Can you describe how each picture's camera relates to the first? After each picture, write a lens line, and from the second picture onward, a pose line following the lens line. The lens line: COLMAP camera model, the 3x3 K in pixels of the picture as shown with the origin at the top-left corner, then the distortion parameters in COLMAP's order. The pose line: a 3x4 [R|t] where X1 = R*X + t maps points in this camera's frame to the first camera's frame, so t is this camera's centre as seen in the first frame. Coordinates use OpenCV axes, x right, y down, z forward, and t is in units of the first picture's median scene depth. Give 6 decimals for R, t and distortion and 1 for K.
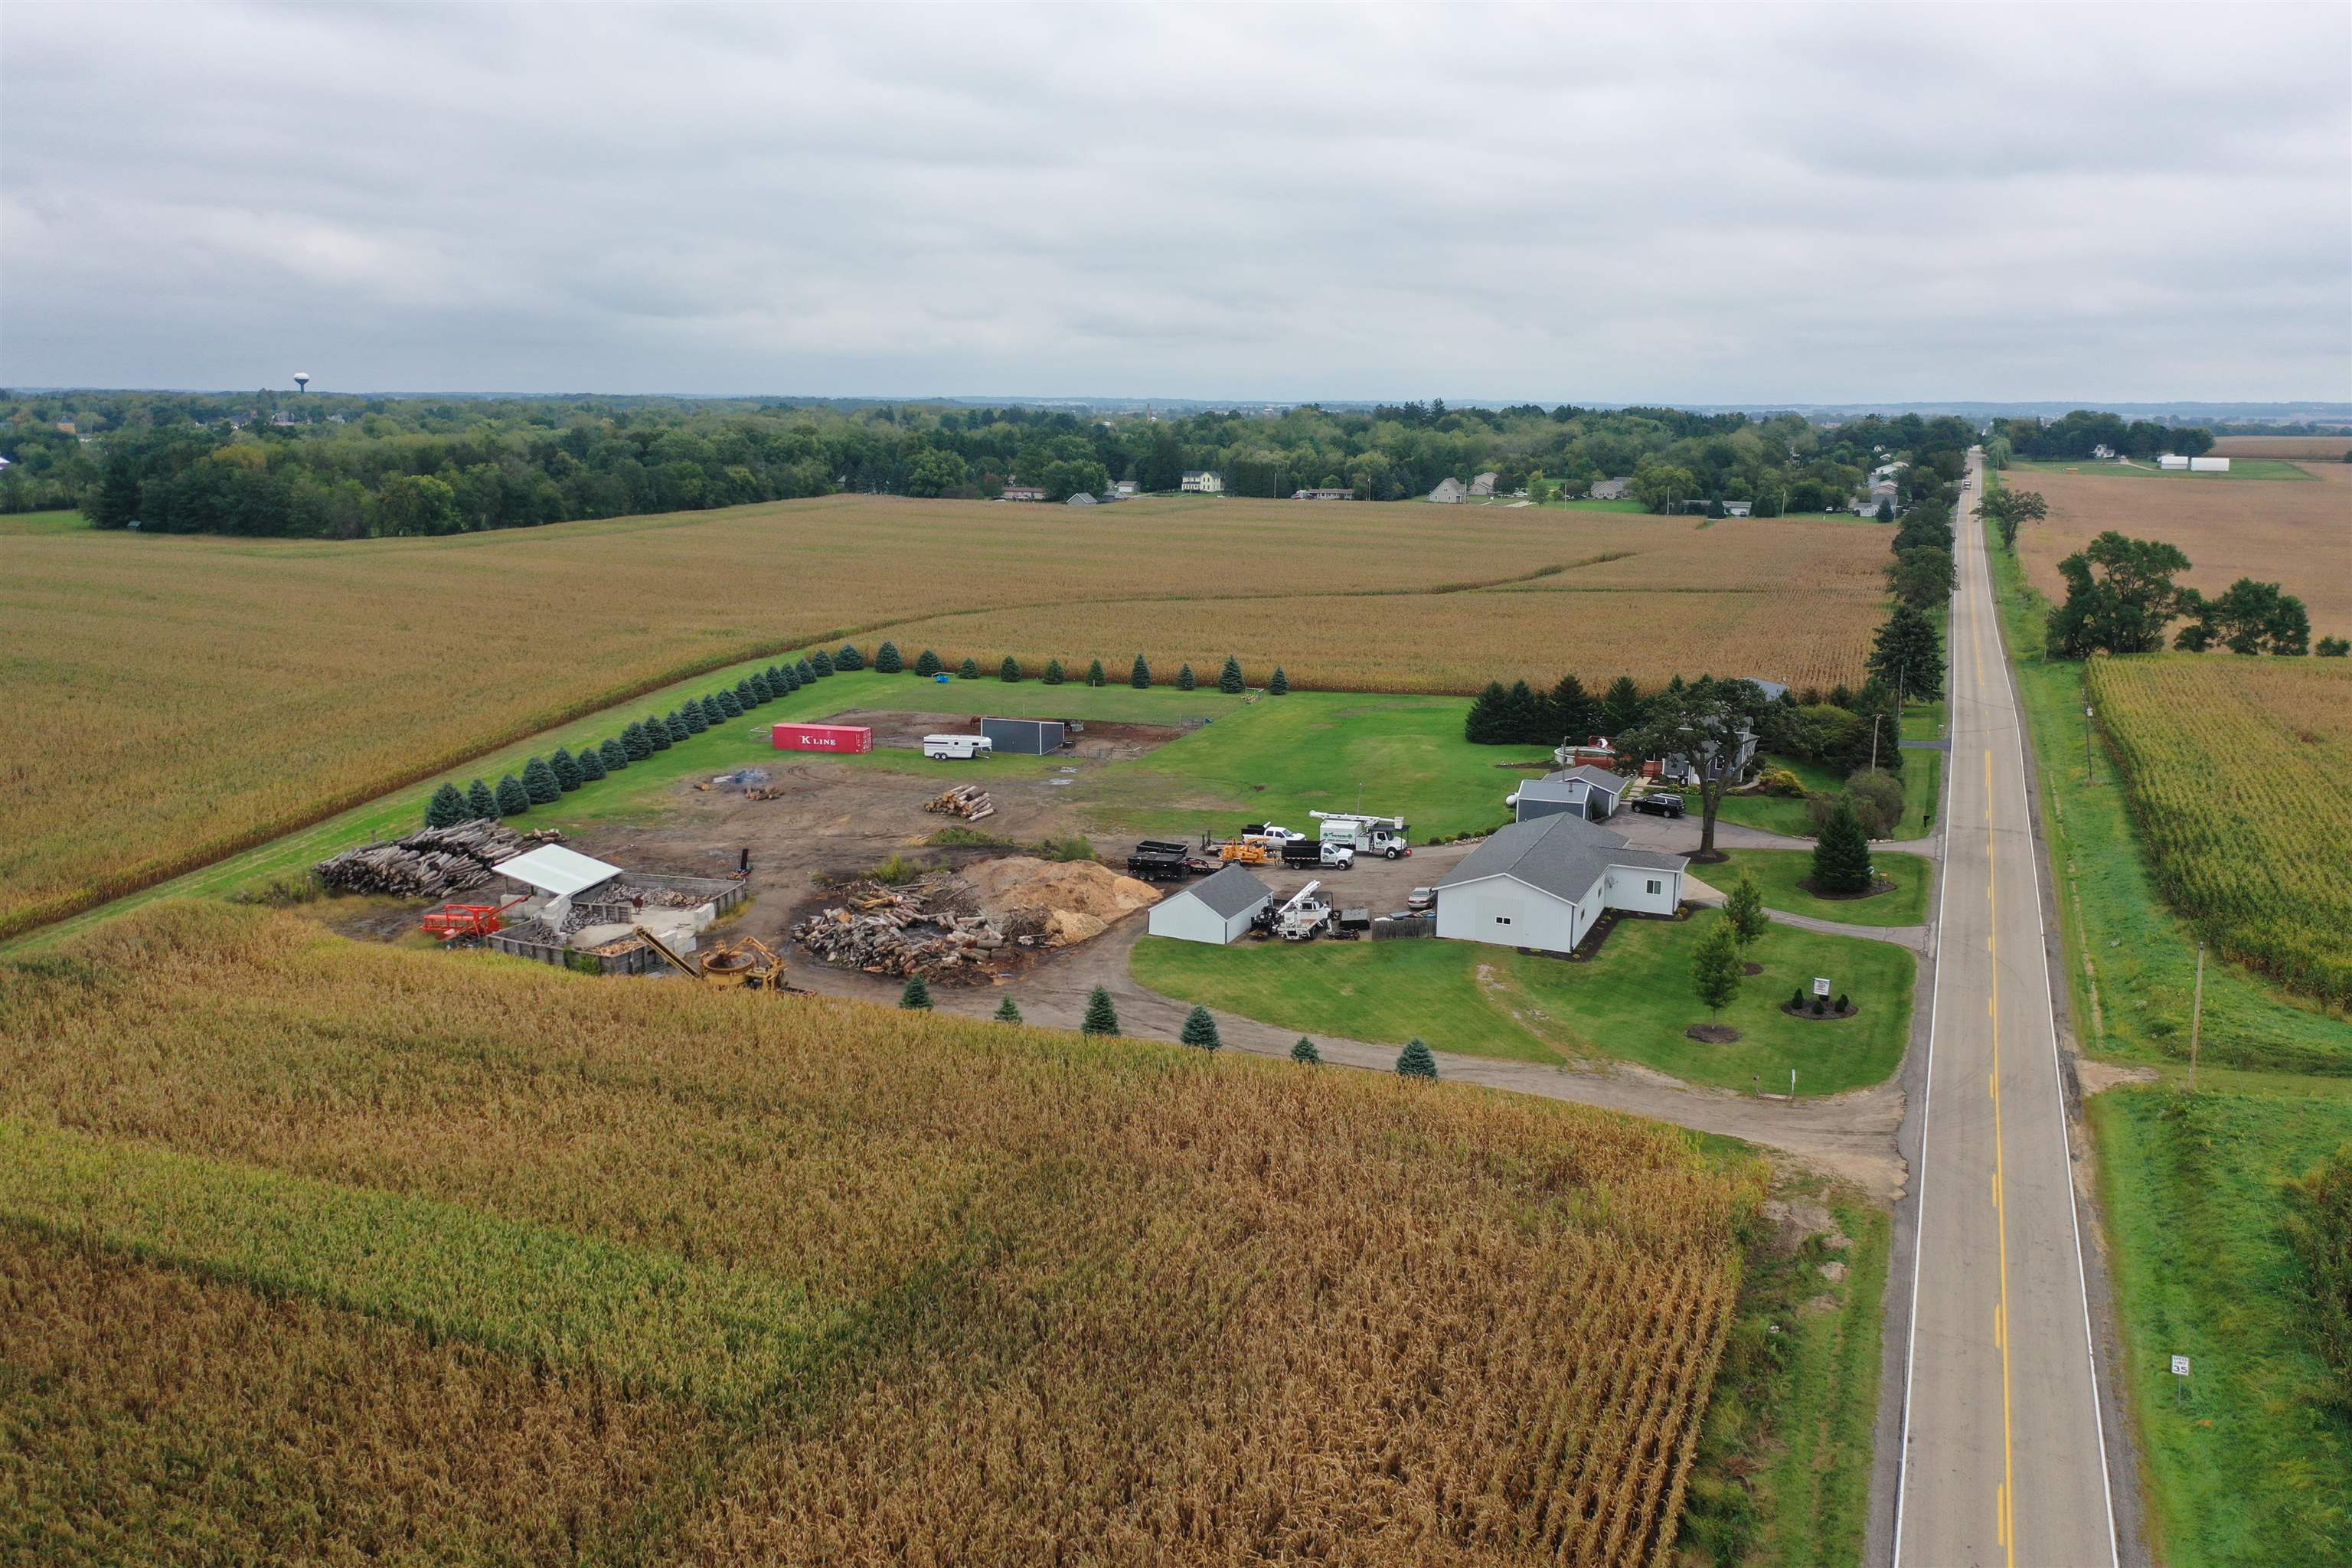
lens RADIAL K [[1855.8, 0, 1172.1], [0, 1855.8, 779.5], [0, 0, 1]] dist [0.017304, 0.000413]
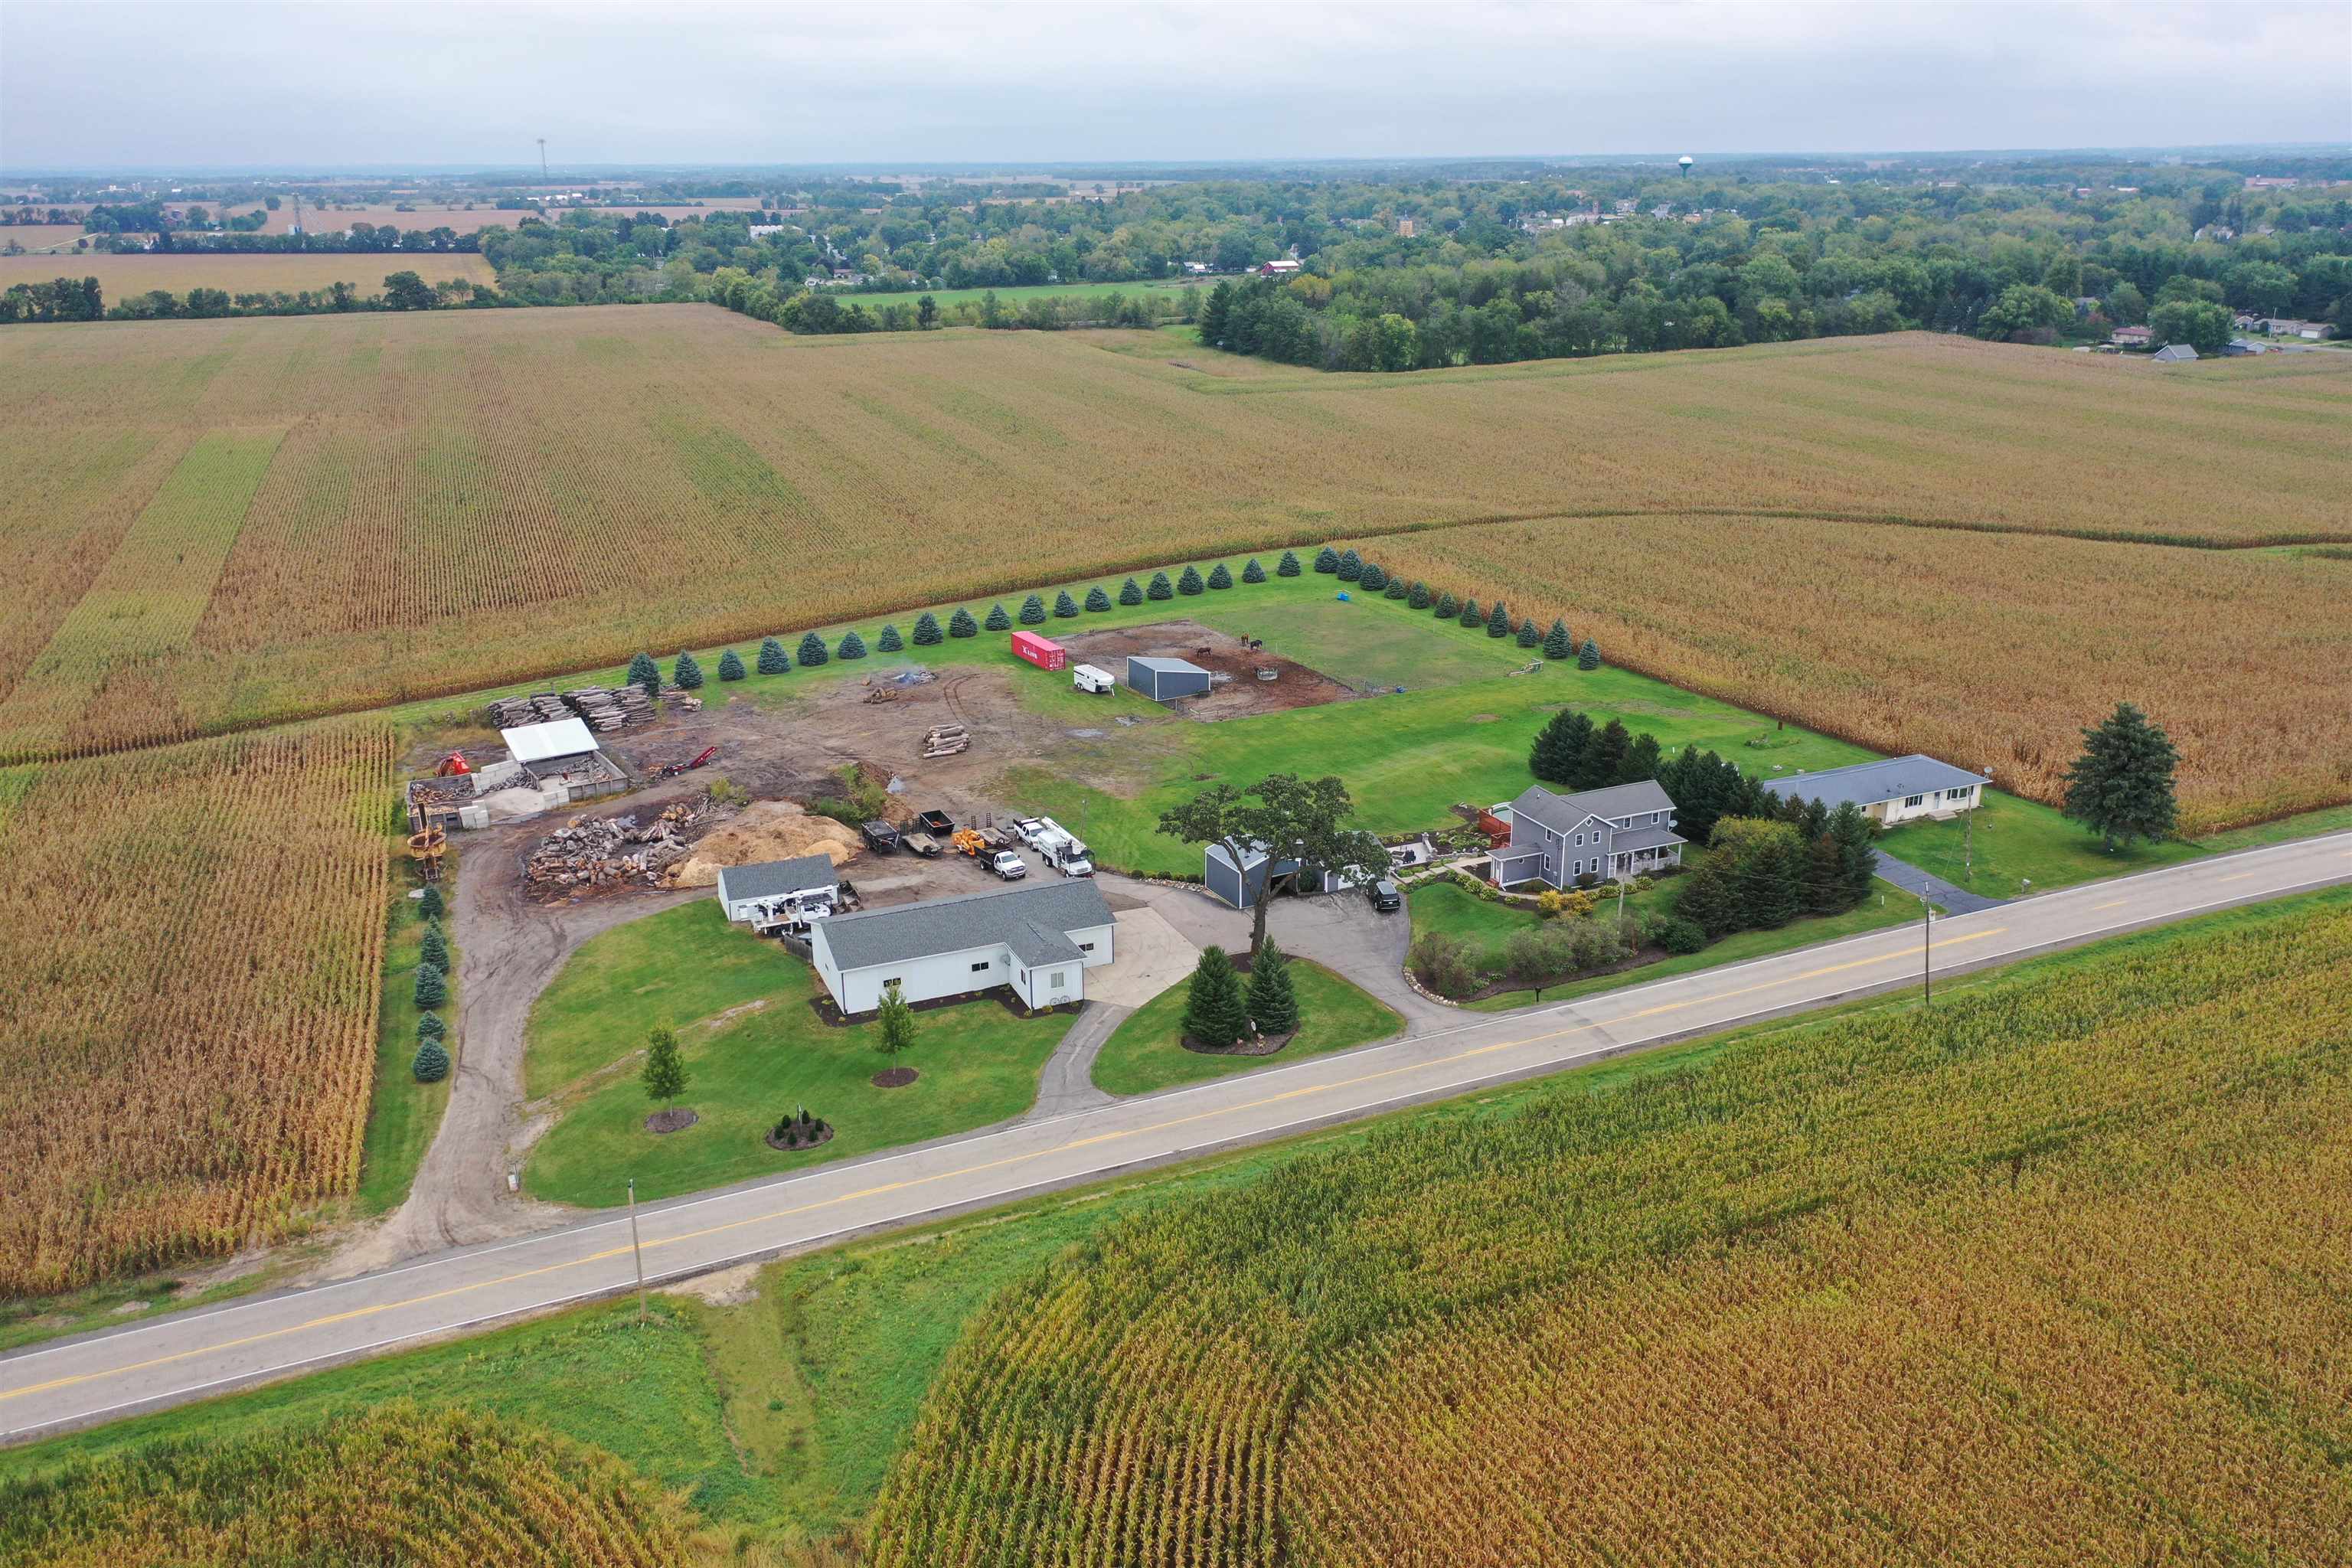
lens RADIAL K [[1855.8, 0, 1168.1], [0, 1855.8, 785.5], [0, 0, 1]] dist [0.017304, 0.000413]
pose [[0.722859, 0.207521, -0.659097, 0.270693], [-0.123800, 0.977299, 0.171932, -0.062823], [0.679815, -0.042686, 0.732141, 0.098585]]
